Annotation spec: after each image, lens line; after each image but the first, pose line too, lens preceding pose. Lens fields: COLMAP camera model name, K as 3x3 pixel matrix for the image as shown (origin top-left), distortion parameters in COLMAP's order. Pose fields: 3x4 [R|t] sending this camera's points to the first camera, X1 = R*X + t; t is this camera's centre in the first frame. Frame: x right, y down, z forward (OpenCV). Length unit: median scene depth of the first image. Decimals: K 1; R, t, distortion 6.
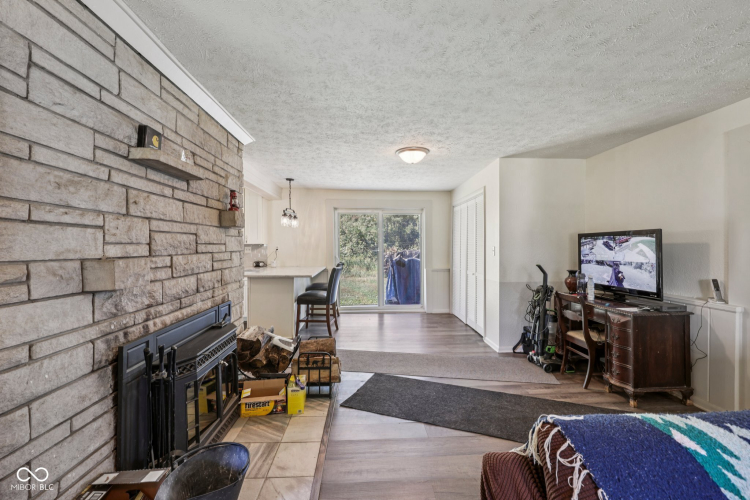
lens RADIAL K [[304.2, 0, 372.2], [0, 304.2, 247.7], [0, 0, 1]] dist [0.001202, -0.000563]
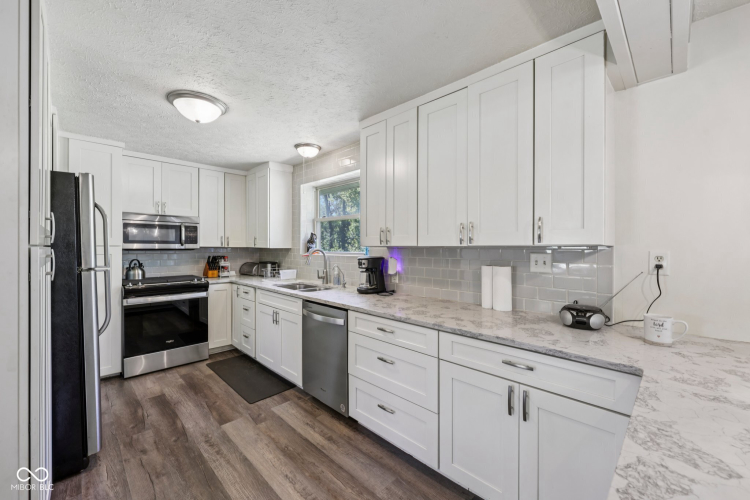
lens RADIAL K [[304.2, 0, 379.3], [0, 304.2, 248.7], [0, 0, 1]] dist [0.001202, -0.000563]
pose [[0.683249, 0.007137, -0.730150, -0.981853], [-0.009925, 0.999951, 0.000486, -0.025179], [0.730118, 0.006915, 0.683286, 2.215600]]
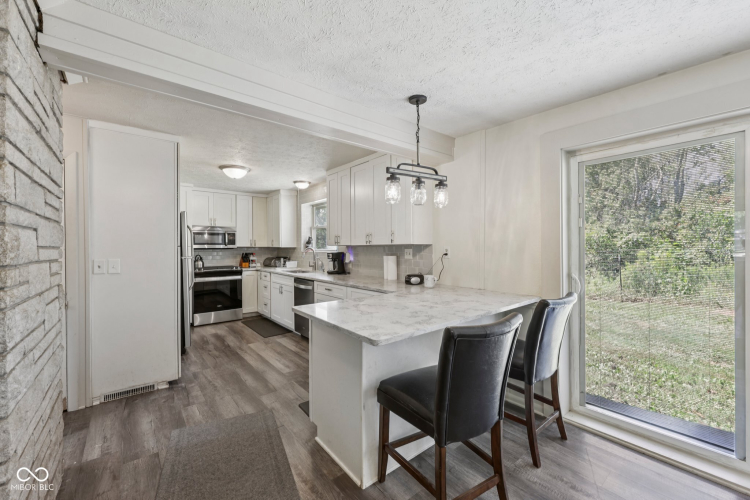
lens RADIAL K [[304.2, 0, 378.7], [0, 304.2, 247.1], [0, 0, 1]] dist [0.001202, -0.000563]
pose [[0.605471, 0.000206, -0.795867, 0.141570], [-0.002967, 0.999994, -0.001998, -0.019581], [0.795862, 0.003571, 0.605468, 1.984483]]
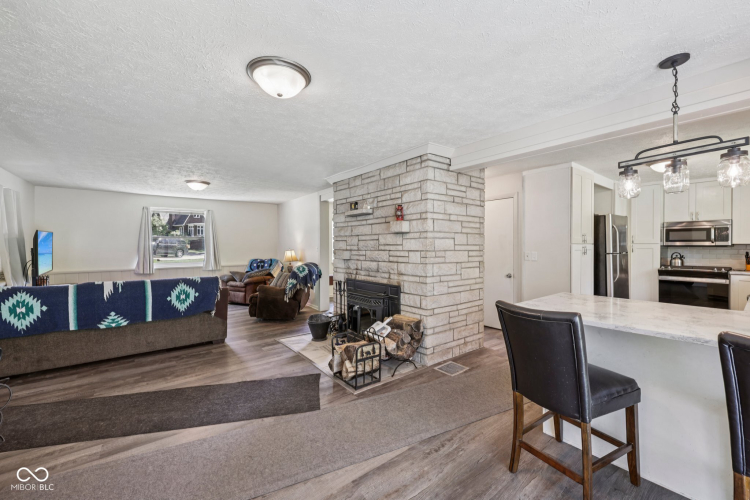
lens RADIAL K [[304.2, 0, 377.8], [0, 304.2, 246.6], [0, 0, 1]] dist [0.001202, -0.000563]
pose [[-0.812319, 0.006834, -0.583173, 0.626006], [-0.000199, 0.999928, 0.011995, -0.032768], [0.583213, 0.009859, -0.812260, 3.147980]]
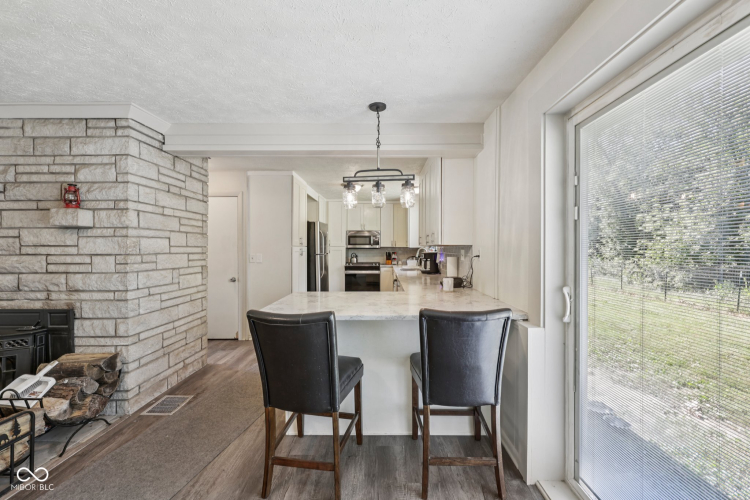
lens RADIAL K [[304.2, 0, 377.2], [0, 304.2, 250.0], [0, 0, 1]] dist [0.001202, -0.000563]
pose [[-0.055429, 0.010649, -0.998406, 0.563791], [-0.008623, 0.999901, 0.011143, -0.027678], [0.998425, 0.009226, -0.055332, 2.969787]]
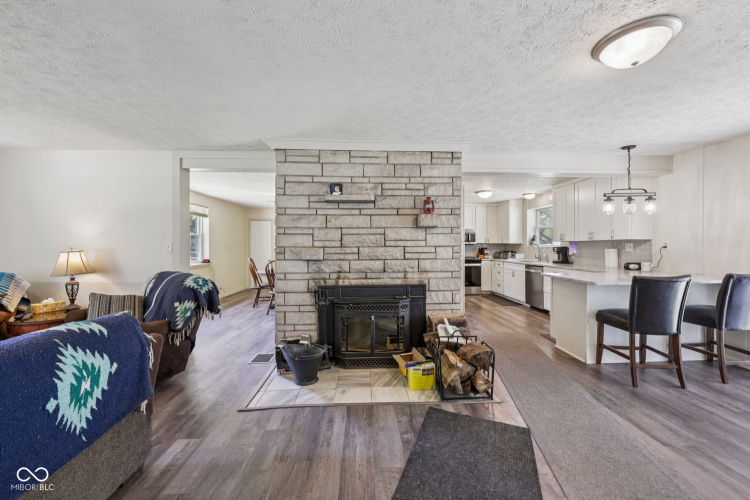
lens RADIAL K [[304.2, 0, 378.0], [0, 304.2, 246.4], [0, 0, 1]] dist [0.001202, -0.000563]
pose [[0.005947, 0.003394, -0.999977, 1.235803], [-0.004705, 0.999983, 0.003366, 0.015943], [0.999971, 0.004684, 0.005963, 1.212345]]
